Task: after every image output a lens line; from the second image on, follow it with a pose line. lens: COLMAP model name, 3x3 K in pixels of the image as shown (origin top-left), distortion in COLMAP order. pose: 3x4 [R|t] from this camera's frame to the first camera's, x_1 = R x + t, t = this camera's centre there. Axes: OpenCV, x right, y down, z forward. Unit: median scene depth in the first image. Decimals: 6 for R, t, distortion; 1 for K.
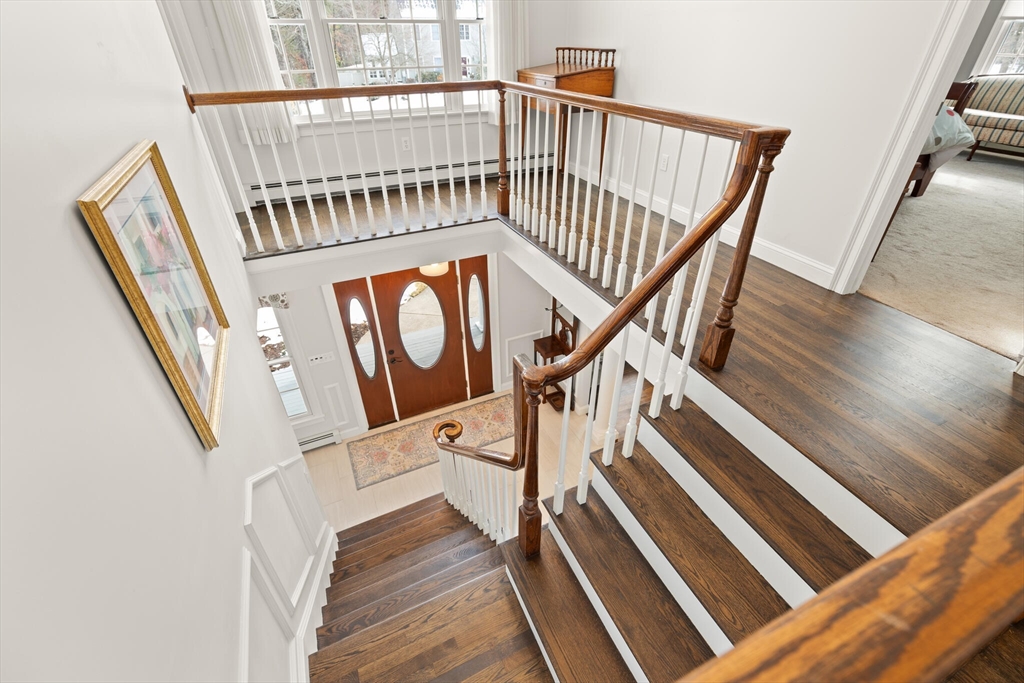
lens RADIAL K [[462.2, 0, 512.0], [0, 462.2, 341.5], [0, 0, 1]] dist [0.000190, 0.000094]
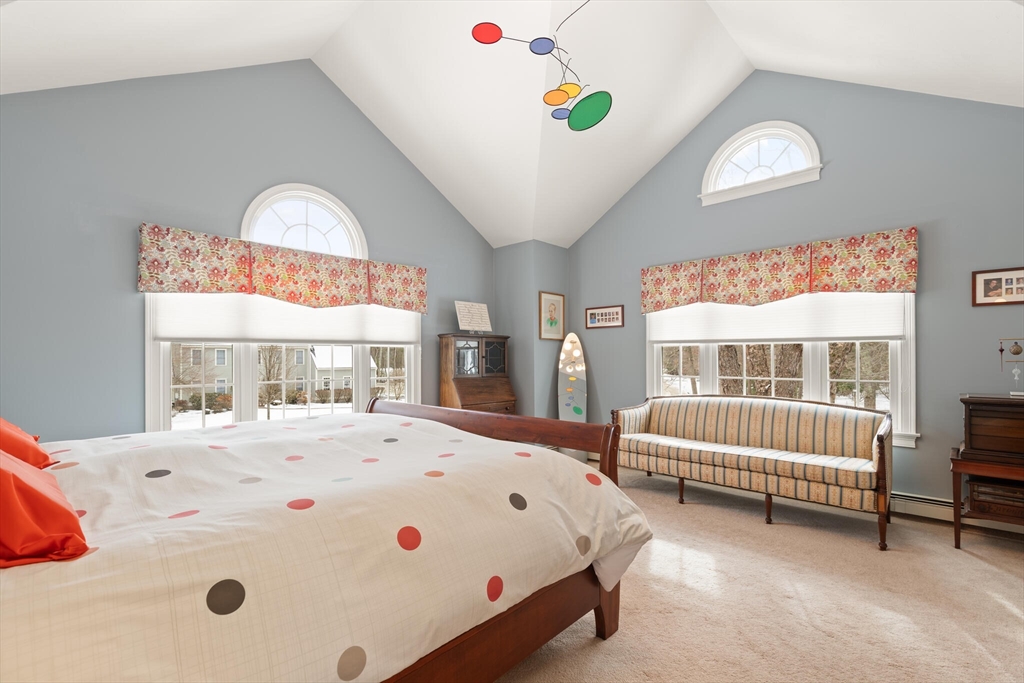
lens RADIAL K [[462.2, 0, 512.0], [0, 462.2, 341.5], [0, 0, 1]] dist [0.000190, 0.000094]
pose [[0.937575, 0.009422, 0.347657, 0.668124], [0.194494, 0.814498, -0.546594, -0.348908], [-0.288316, 0.580089, 0.761820, 0.524687]]
